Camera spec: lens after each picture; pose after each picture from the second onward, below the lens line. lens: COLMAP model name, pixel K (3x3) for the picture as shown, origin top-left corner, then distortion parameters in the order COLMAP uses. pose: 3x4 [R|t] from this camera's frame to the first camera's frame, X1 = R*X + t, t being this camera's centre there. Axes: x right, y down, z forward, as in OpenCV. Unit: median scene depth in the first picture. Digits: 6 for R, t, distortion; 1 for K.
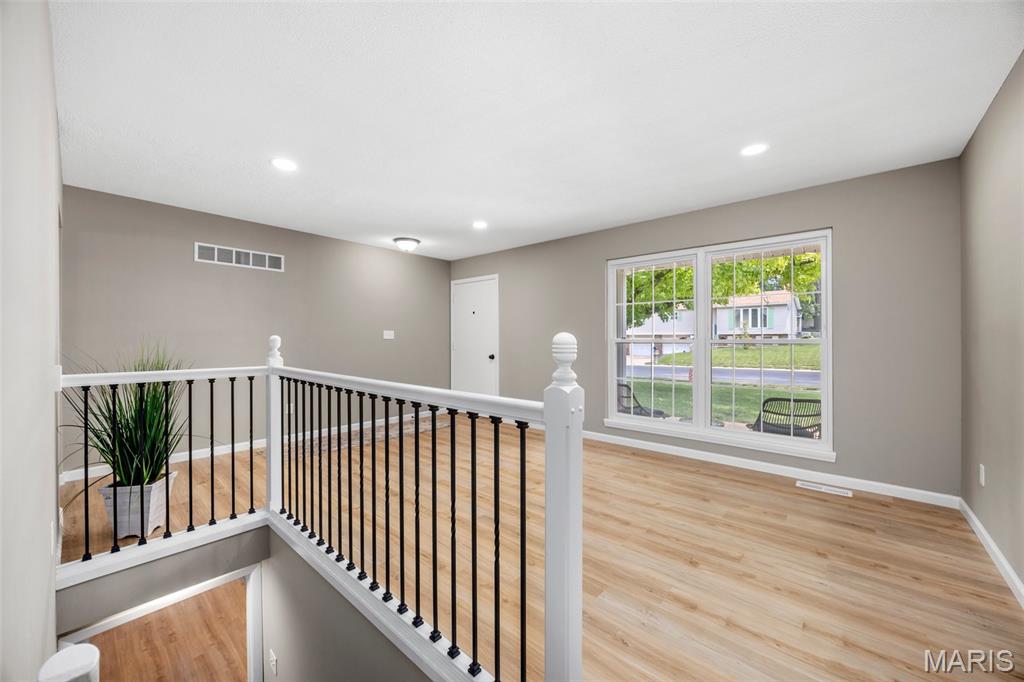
lens RADIAL K [[384.8, 0, 512.0], [0, 384.8, 341.0], [0, 0, 1]] dist [-0.006042, 0.000435]
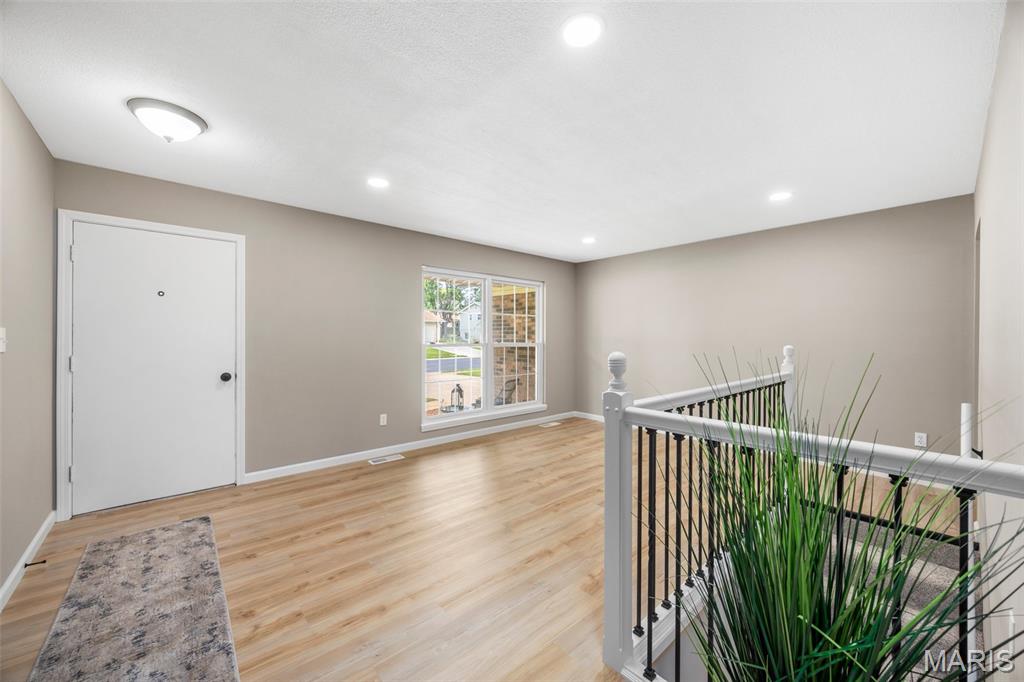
lens RADIAL K [[384.8, 0, 512.0], [0, 384.8, 341.0], [0, 0, 1]] dist [-0.006042, 0.000435]
pose [[0.128910, -0.007625, 0.991627, -0.871234], [0.001560, 0.999971, 0.007487, -0.024621], [-0.991655, 0.000582, 0.128918, 0.793075]]
